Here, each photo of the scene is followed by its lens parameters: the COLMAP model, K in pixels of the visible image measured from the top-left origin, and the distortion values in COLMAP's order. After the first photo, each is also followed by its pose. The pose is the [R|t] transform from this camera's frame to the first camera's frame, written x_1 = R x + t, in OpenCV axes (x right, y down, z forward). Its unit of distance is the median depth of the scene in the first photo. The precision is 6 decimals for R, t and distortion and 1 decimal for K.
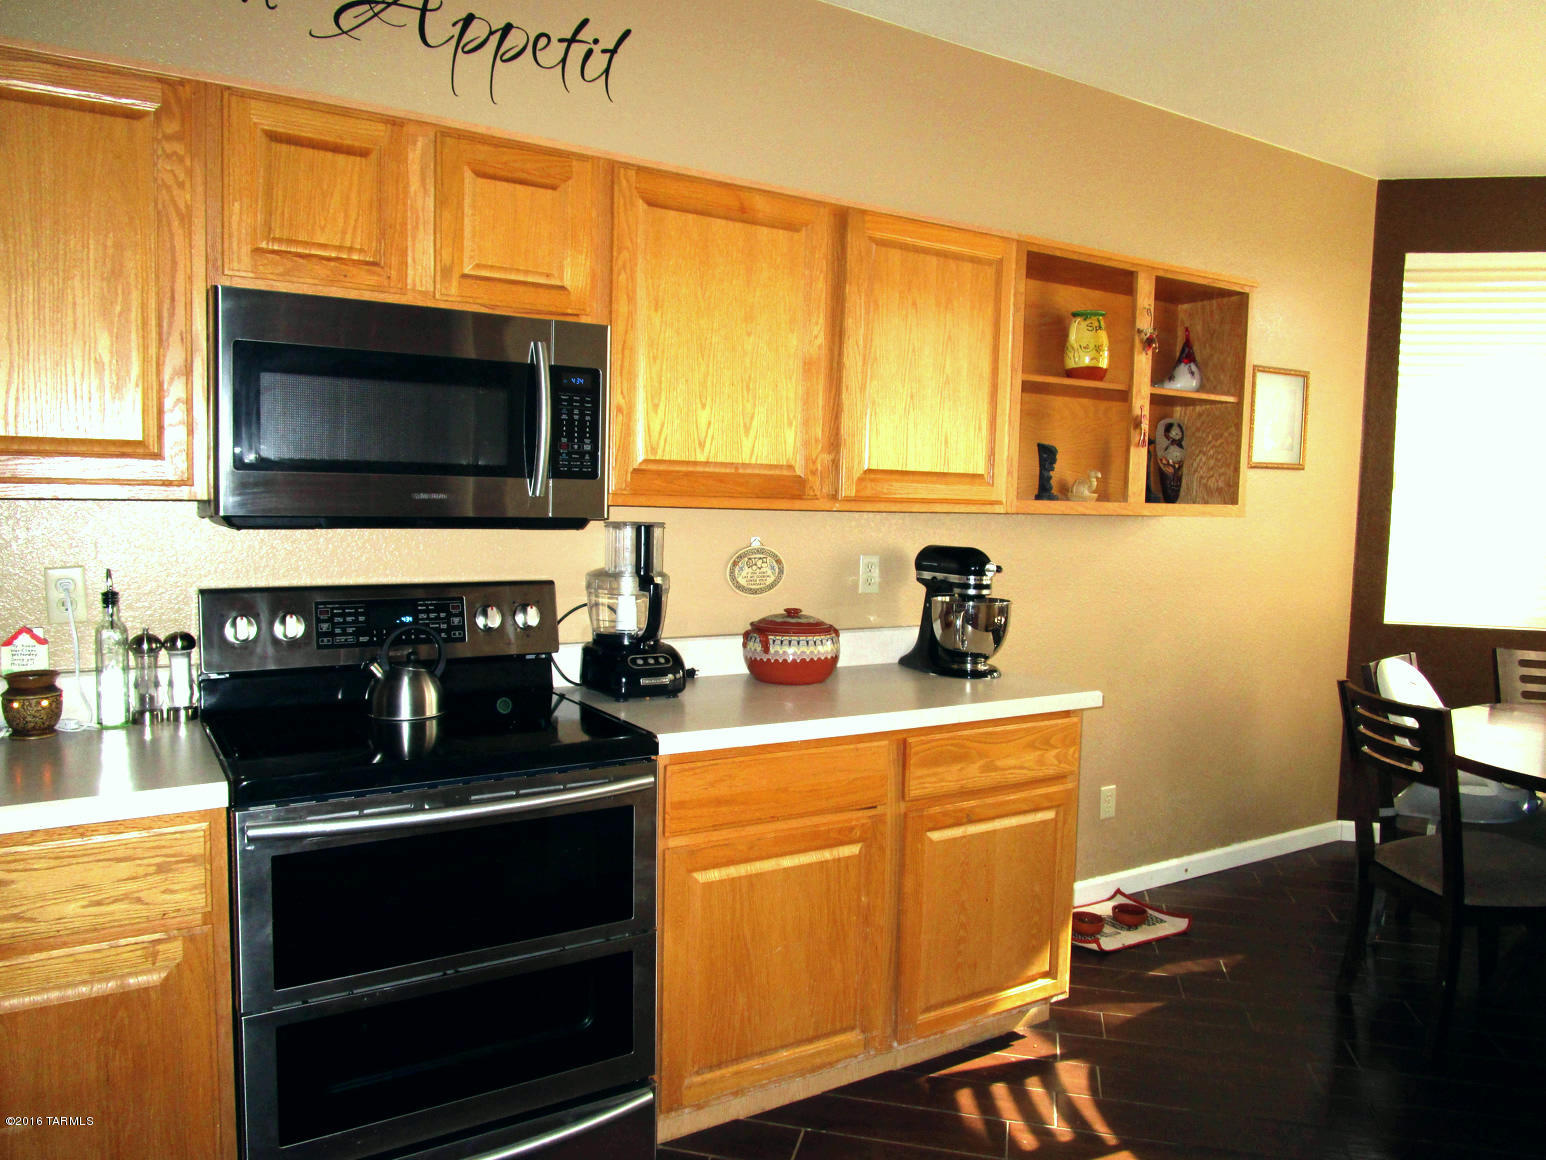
lens RADIAL K [[1104.4, 0, 771.5], [0, 1104.4, 575.6], [0, 0, 1]] dist [-0.029413, 0.000126]
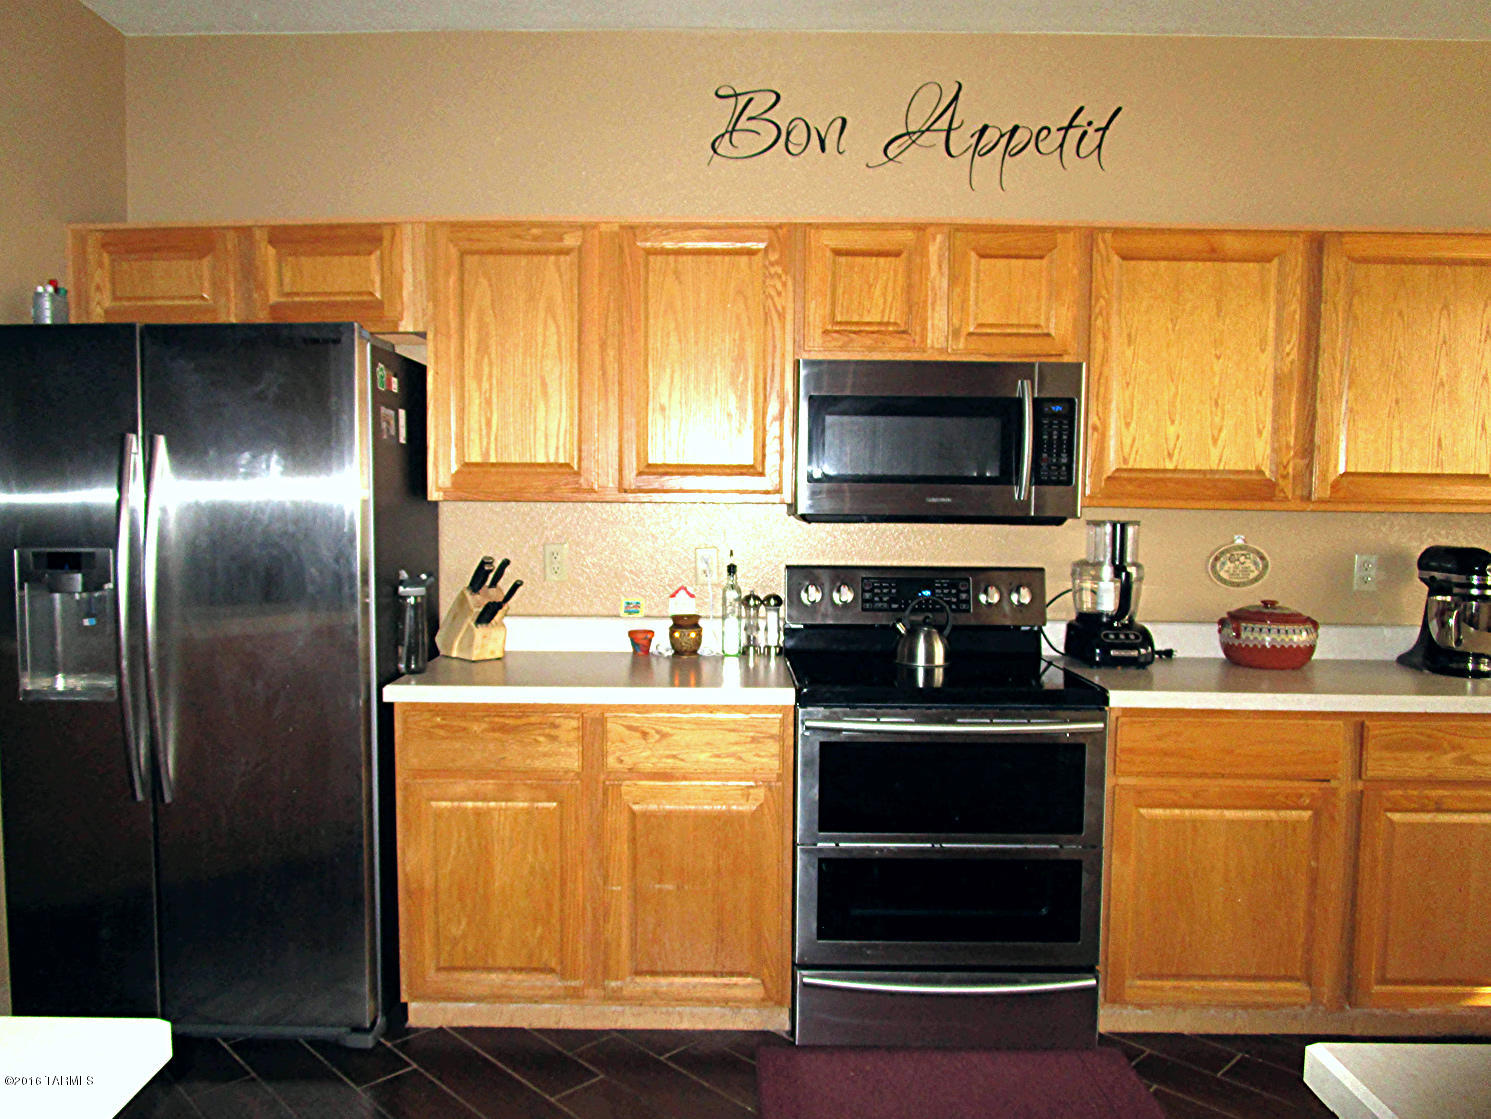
lens RADIAL K [[1065.1, 0, 744.1], [0, 1065.1, 555.3], [0, 0, 1]] dist [-0.029413, 0.000126]
pose [[0.859462, 0.018272, -0.510872, 0.134655], [-0.028577, 0.999516, -0.012328, 0.016491], [0.510400, 0.025195, 0.859568, -0.215090]]
